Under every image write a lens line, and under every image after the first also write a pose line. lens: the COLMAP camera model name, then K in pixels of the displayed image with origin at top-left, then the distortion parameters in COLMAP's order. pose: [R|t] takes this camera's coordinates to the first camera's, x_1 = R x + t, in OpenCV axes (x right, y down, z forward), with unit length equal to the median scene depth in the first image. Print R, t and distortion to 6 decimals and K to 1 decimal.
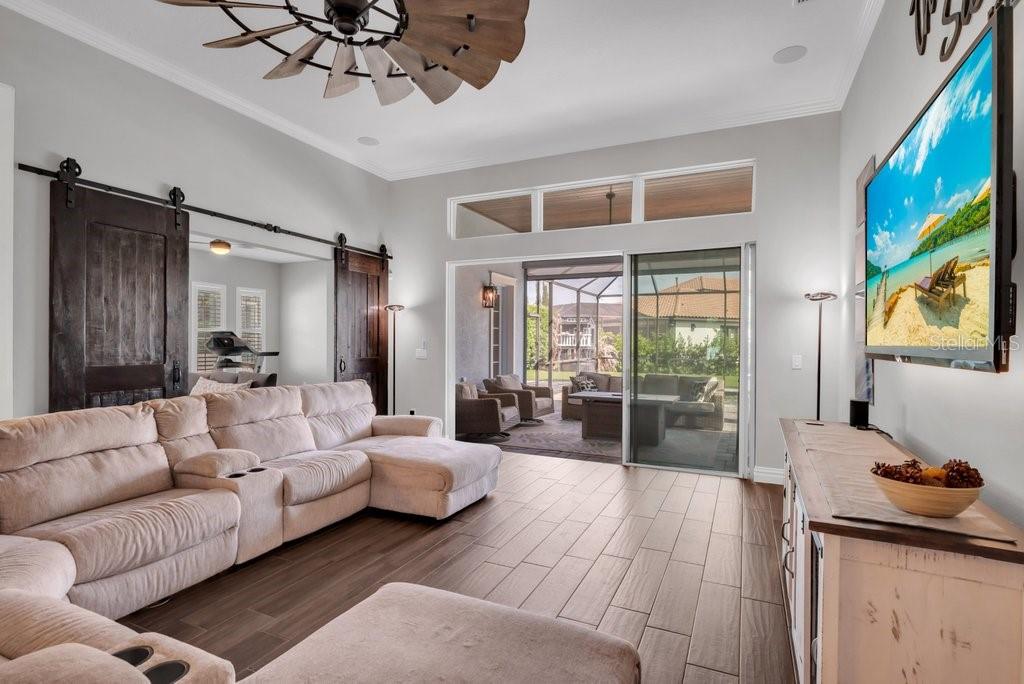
lens RADIAL K [[505.8, 0, 512.0], [0, 505.8, 342.0], [0, 0, 1]] dist [-0.000486, 0.000079]
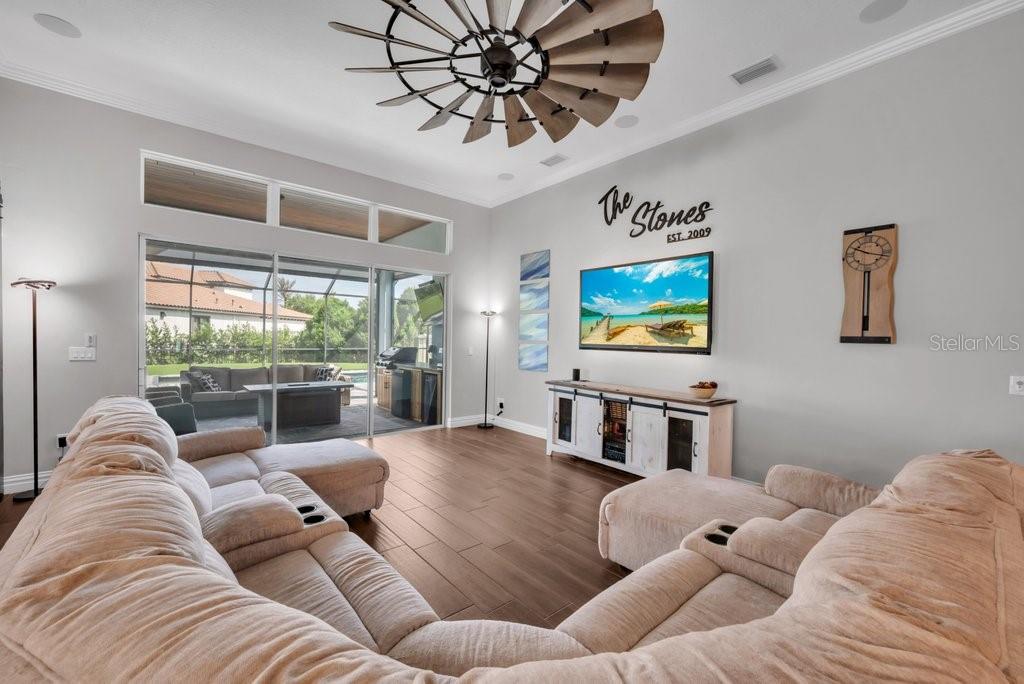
lens RADIAL K [[410.0, 0, 512.0], [0, 410.0, 342.0], [0, 0, 1]] dist [0.000008, -0.000021]
pose [[0.416419, -0.006316, 0.909151, -0.453434], [-0.016801, 0.999752, 0.014641, -0.010542], [-0.909018, -0.021372, 0.416209, 0.227366]]
